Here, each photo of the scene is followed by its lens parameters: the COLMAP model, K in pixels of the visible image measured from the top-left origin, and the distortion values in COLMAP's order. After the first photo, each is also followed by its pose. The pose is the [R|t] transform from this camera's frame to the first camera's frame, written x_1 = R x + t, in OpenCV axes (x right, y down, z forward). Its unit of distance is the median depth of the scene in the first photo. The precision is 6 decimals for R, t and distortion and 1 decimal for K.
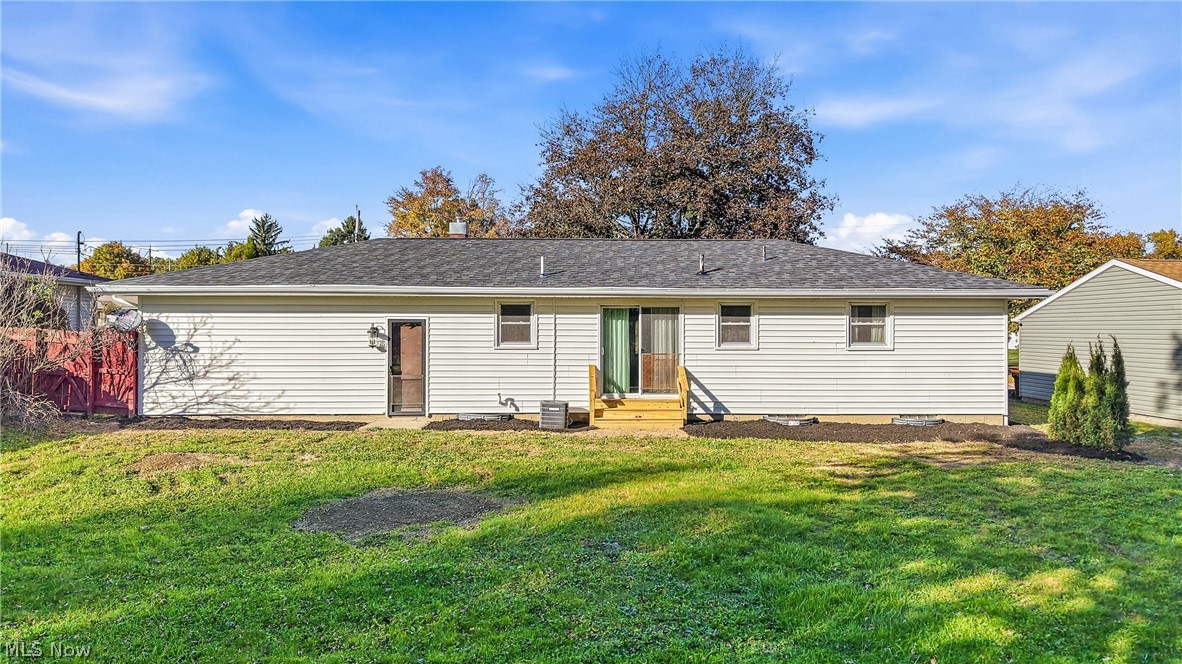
lens RADIAL K [[791.4, 0, 591.0], [0, 791.4, 332.0], [0, 0, 1]] dist [0.097483, -0.152578]
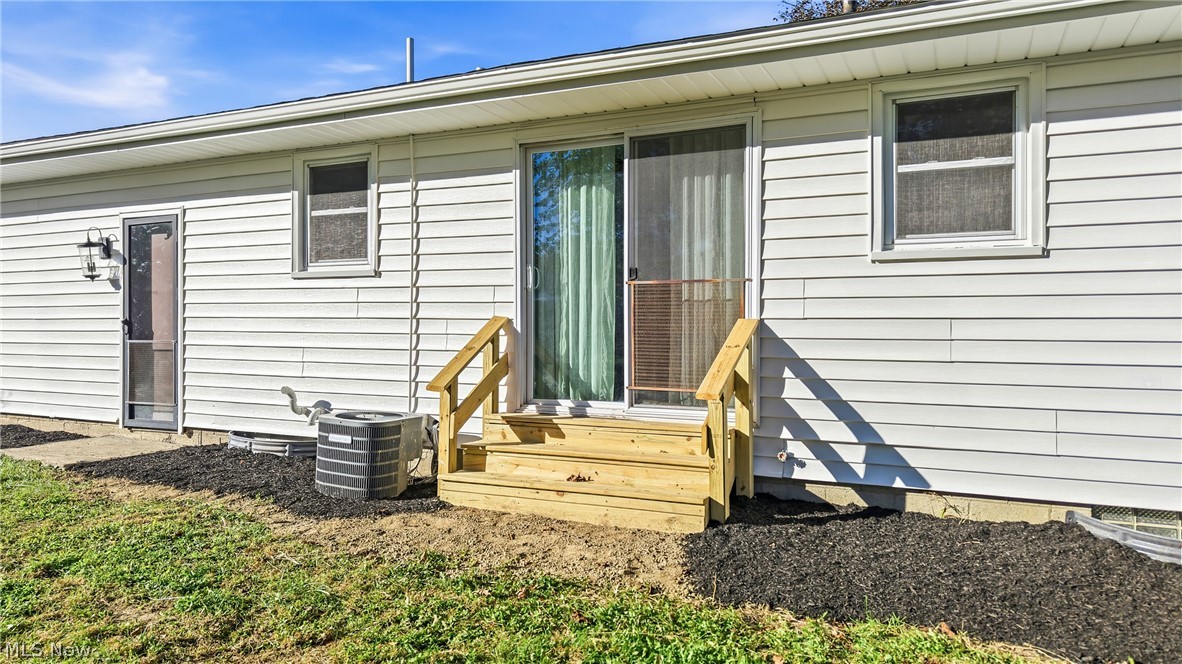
lens RADIAL K [[791.4, 0, 591.0], [0, 791.4, 332.0], [0, 0, 1]] dist [0.097483, -0.152578]
pose [[0.888690, 0.004278, -0.458489, 0.199437], [-0.001311, 0.999976, 0.006790, 0.045796], [0.458507, -0.005433, 0.888674, 0.700932]]
